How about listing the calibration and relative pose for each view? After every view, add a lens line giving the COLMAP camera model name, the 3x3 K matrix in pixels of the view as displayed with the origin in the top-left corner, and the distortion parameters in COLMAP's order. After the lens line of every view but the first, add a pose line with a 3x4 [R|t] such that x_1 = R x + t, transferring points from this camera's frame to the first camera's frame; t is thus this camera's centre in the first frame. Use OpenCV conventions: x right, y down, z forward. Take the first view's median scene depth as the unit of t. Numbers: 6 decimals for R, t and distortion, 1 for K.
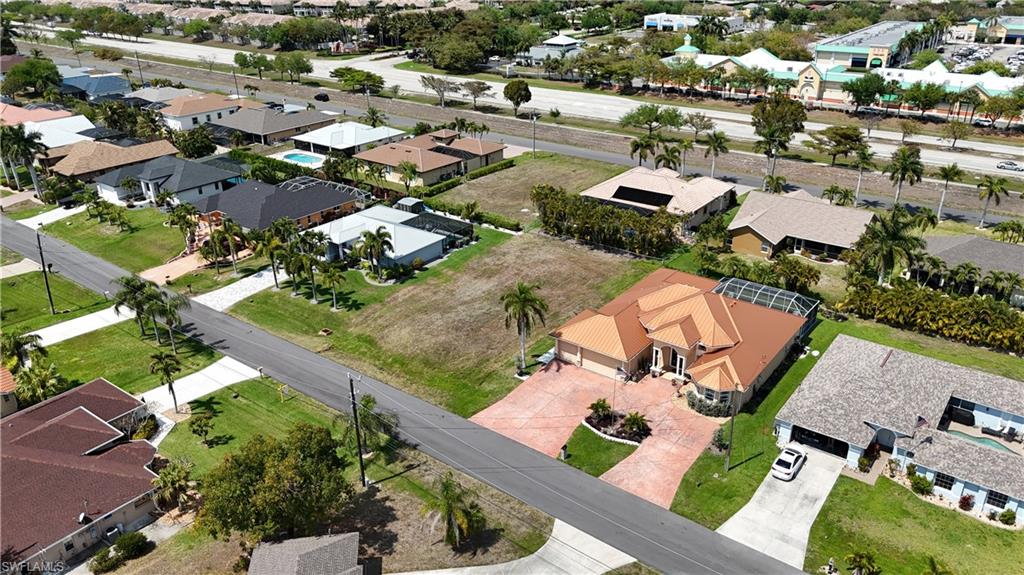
lens RADIAL K [[760.0, 0, 512.0], [0, 760.0, 287.5], [0, 0, 1]] dist [0.059142, -0.061361]
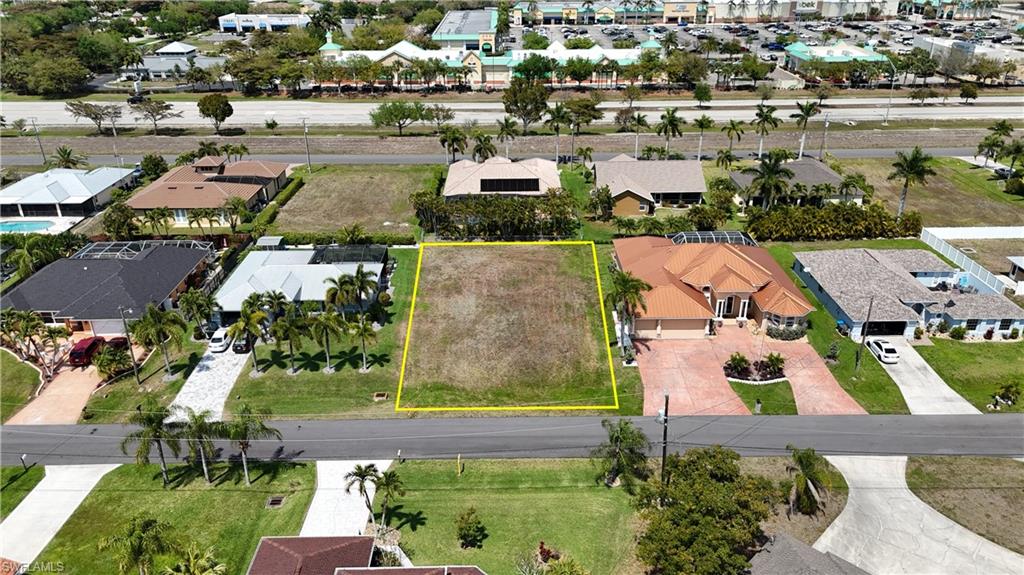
lens RADIAL K [[760.0, 0, 512.0], [0, 760.0, 287.5], [0, 0, 1]] dist [0.059142, -0.061361]
pose [[0.792575, -0.253668, 0.554507, -0.431812], [0.252678, 0.964242, 0.079946, -0.067399], [-0.554958, 0.076748, 0.828330, 0.161512]]
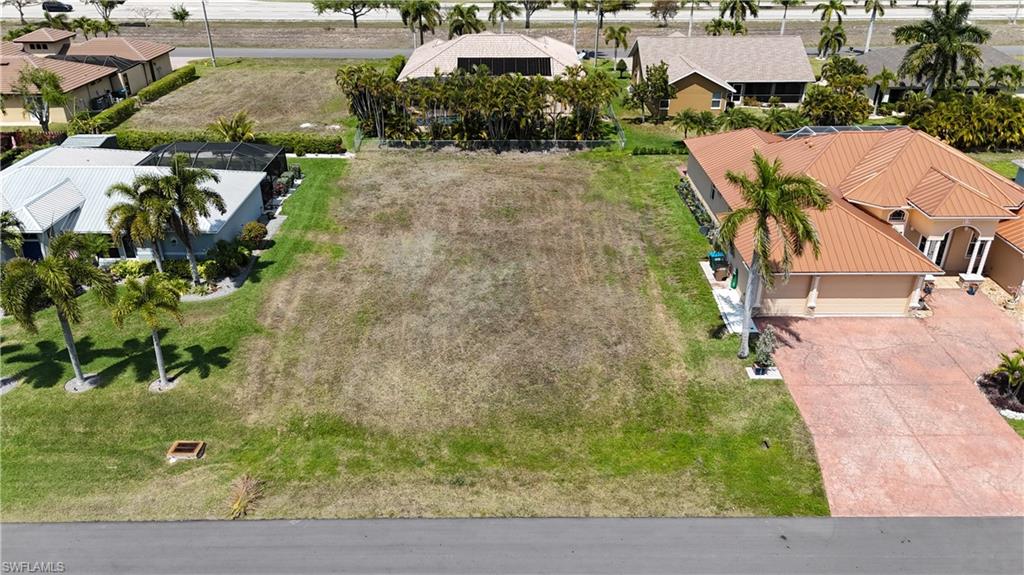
lens RADIAL K [[760.0, 0, 512.0], [0, 760.0, 287.5], [0, 0, 1]] dist [0.059142, -0.061361]
pose [[0.793944, -0.270461, 0.544522, -0.226942], [0.245659, 0.961949, 0.119609, -0.015411], [-0.556152, 0.038804, 0.830174, 0.469948]]
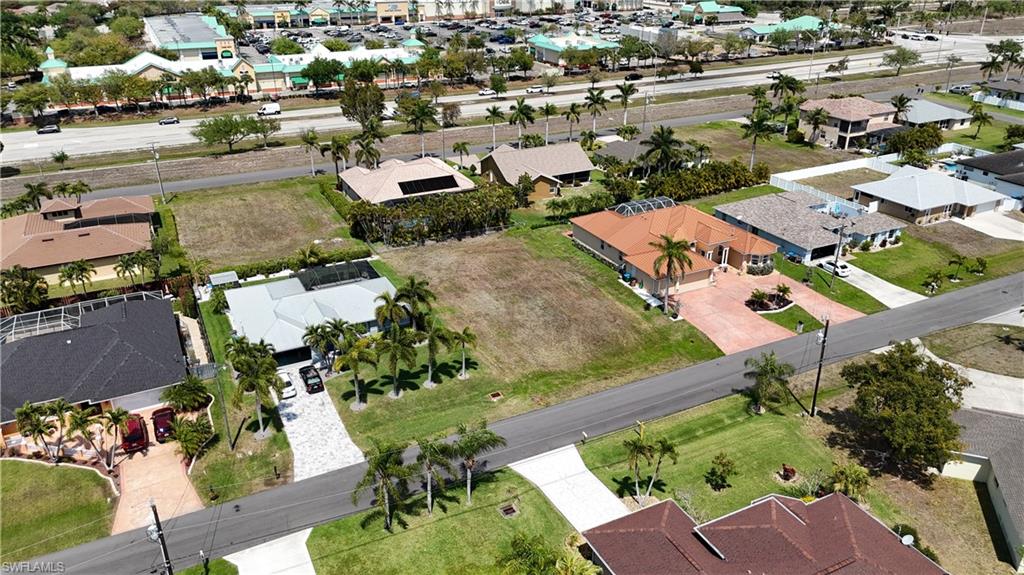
lens RADIAL K [[760.0, 0, 512.0], [0, 760.0, 287.5], [0, 0, 1]] dist [0.059142, -0.061361]
pose [[0.444308, -0.370871, 0.815503, -0.668212], [0.370497, 0.904863, 0.209653, -0.167810], [-0.815673, 0.208991, 0.539444, 0.387325]]
